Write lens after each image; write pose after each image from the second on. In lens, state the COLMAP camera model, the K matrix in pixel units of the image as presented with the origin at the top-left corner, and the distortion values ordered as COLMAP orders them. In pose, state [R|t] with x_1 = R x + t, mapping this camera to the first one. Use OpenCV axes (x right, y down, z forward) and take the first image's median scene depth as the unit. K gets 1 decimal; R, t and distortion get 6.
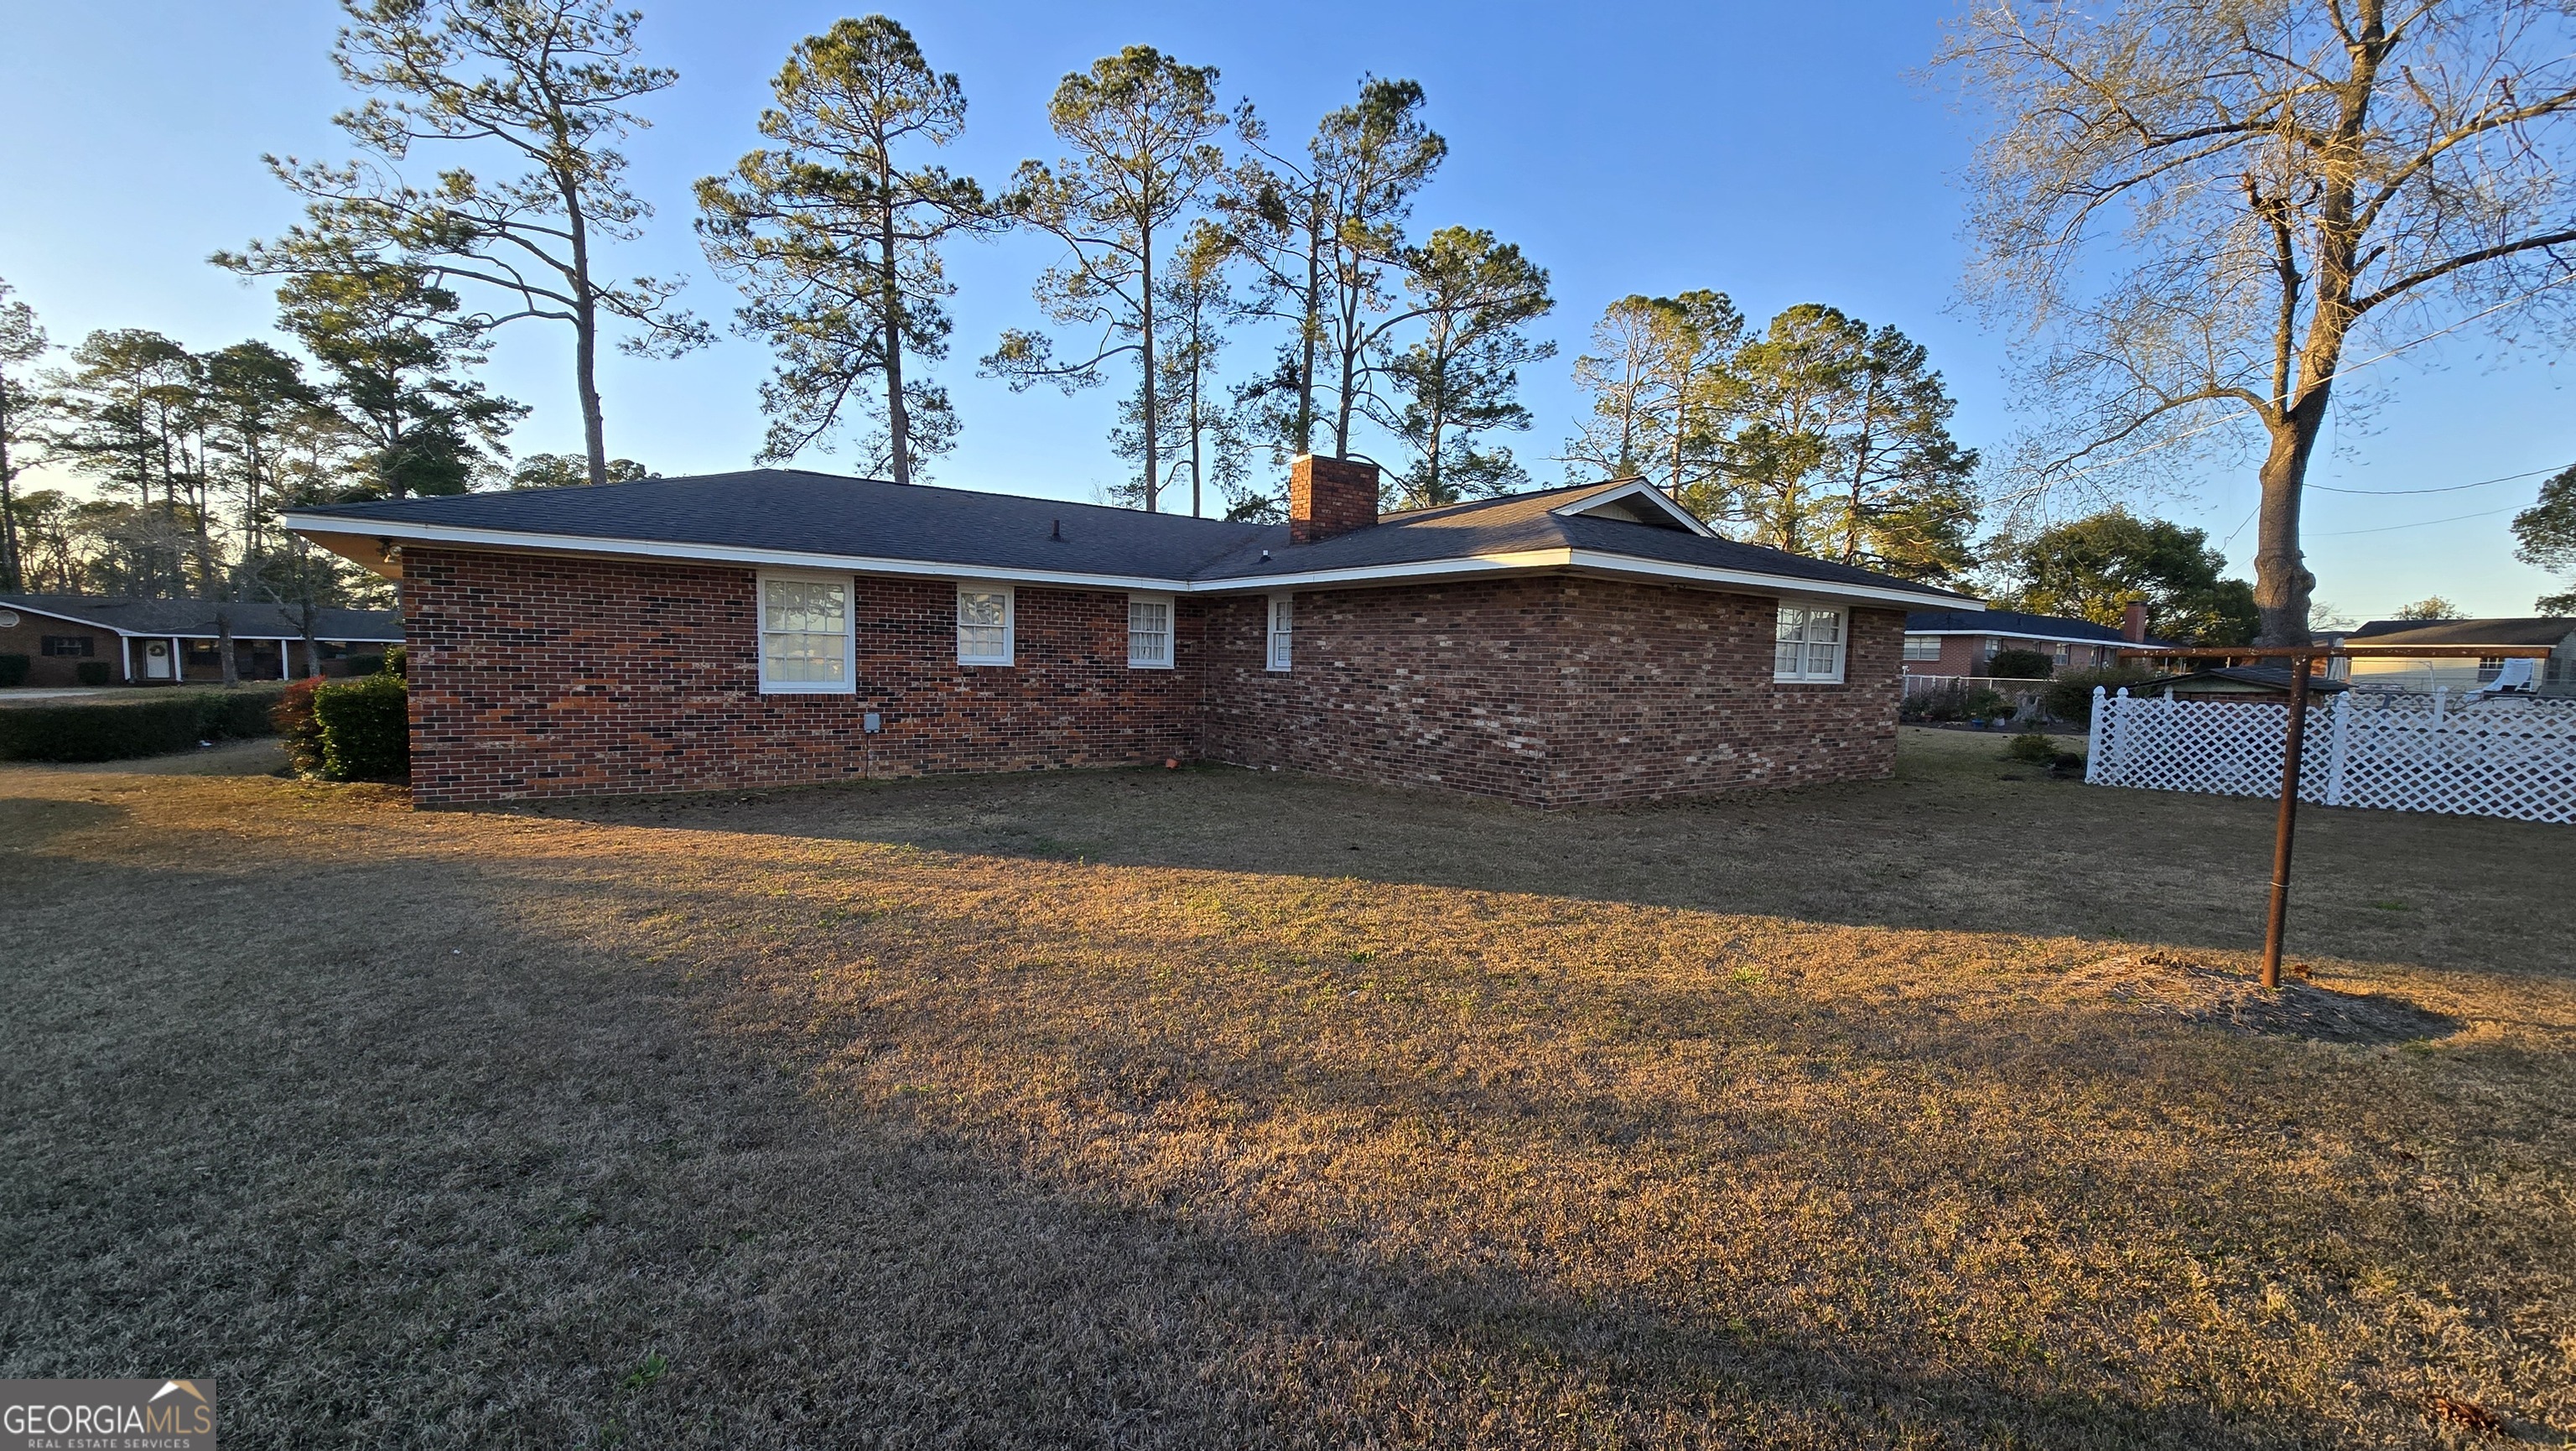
lens RADIAL K [[994.1, 0, 1316.8], [0, 994.1, 730.2], [0, 0, 1]] dist [0.000376, -0.000018]
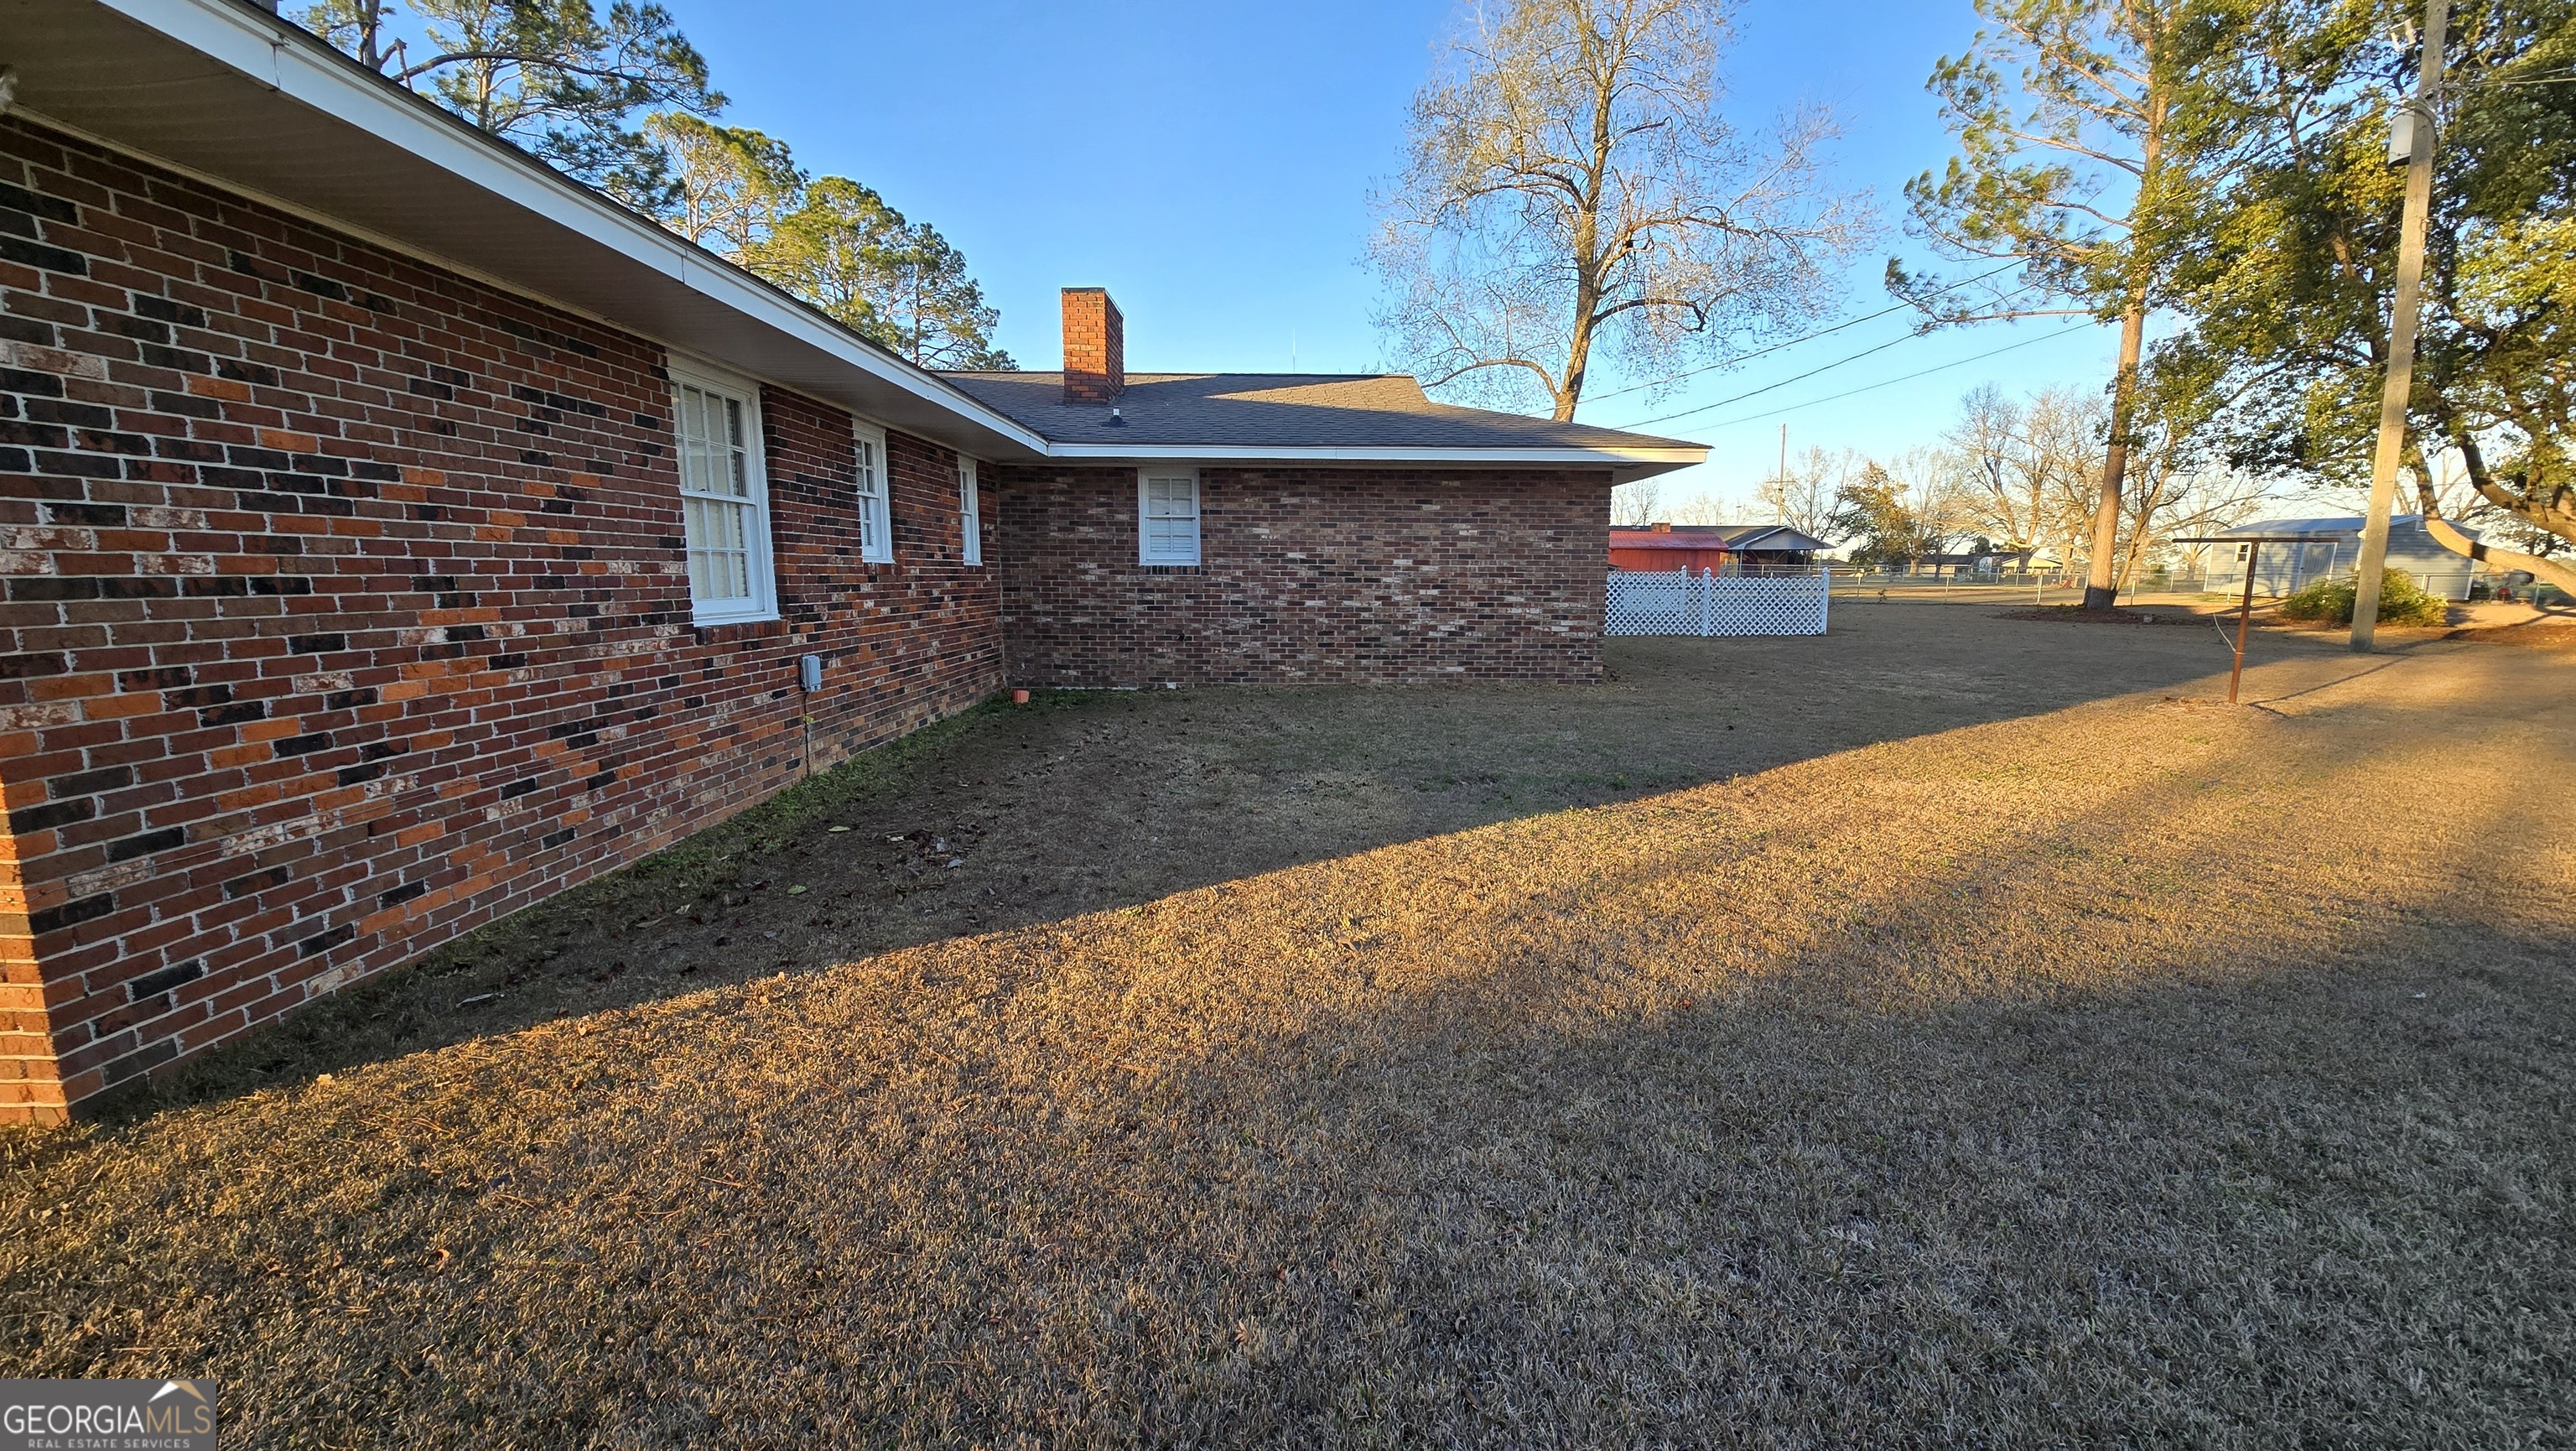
lens RADIAL K [[994.1, 0, 1316.8], [0, 994.1, 730.2], [0, 0, 1]] dist [0.000376, -0.000018]
pose [[0.624140, -0.142856, 0.768141, -0.742367], [0.061815, 0.989089, 0.133720, -0.033596], [-0.778863, -0.035978, 0.626161, 0.481680]]
